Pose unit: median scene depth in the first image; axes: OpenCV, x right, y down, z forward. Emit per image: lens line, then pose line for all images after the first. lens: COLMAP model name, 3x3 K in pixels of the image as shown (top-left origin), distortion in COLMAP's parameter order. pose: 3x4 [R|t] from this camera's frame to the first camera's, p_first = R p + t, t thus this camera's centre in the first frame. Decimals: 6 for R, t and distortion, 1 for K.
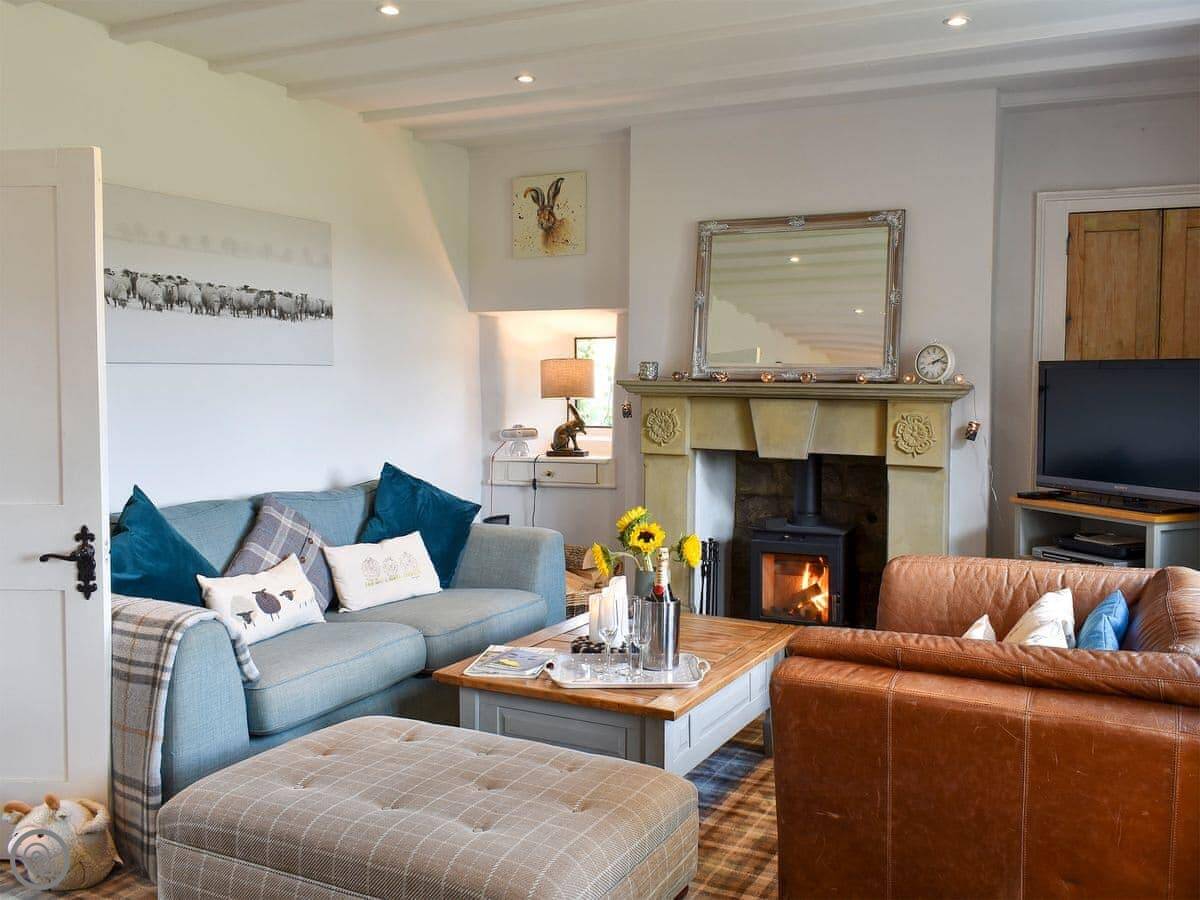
lens RADIAL K [[1110.6, 0, 579.2], [0, 1110.6, 447.3], [0, 0, 1]] dist [0.001983, -0.004701]
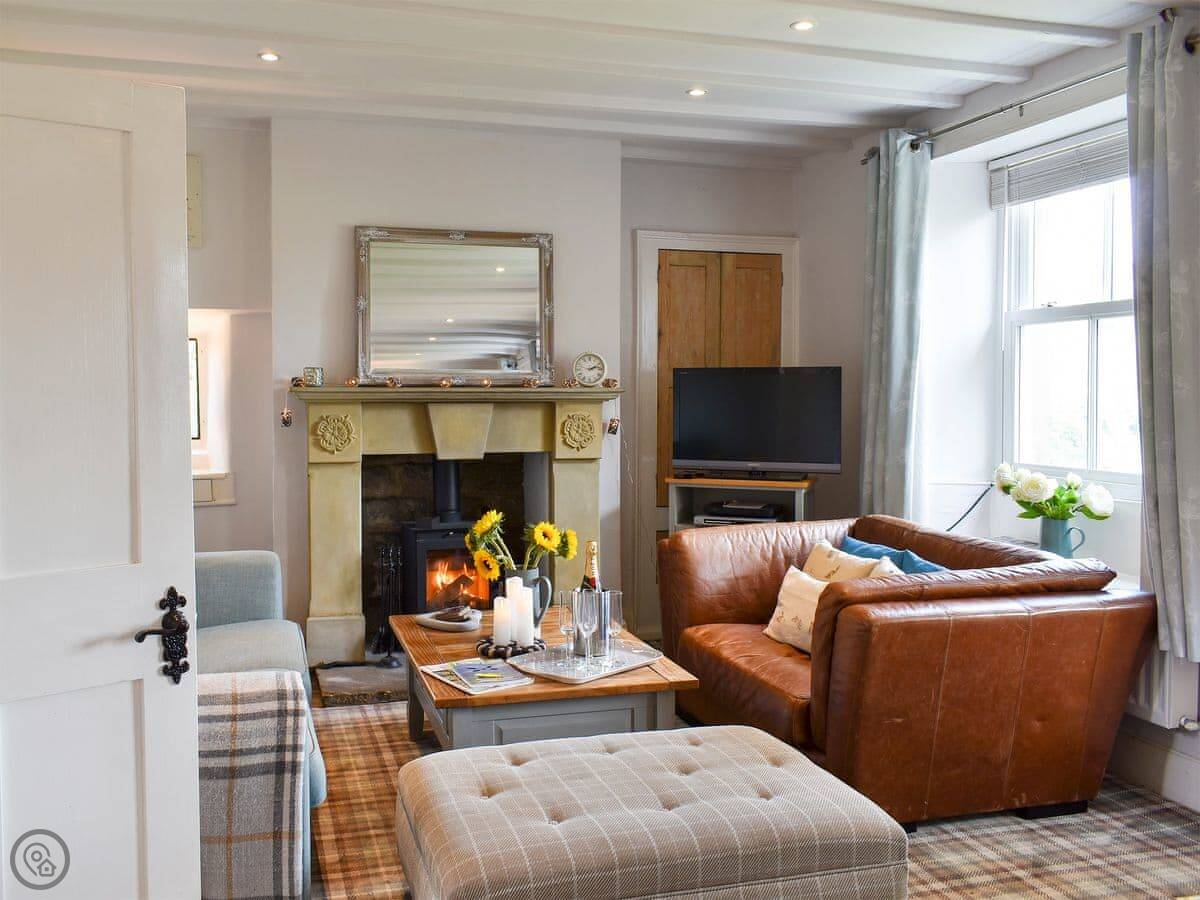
lens RADIAL K [[1110.6, 0, 579.2], [0, 1110.6, 447.3], [0, 0, 1]] dist [0.001983, -0.004701]
pose [[0.718171, -0.048227, 0.694194, -0.499700], [0.049502, 0.998609, 0.018164, -0.015910], [-0.694104, 0.021319, 0.719559, 0.171270]]
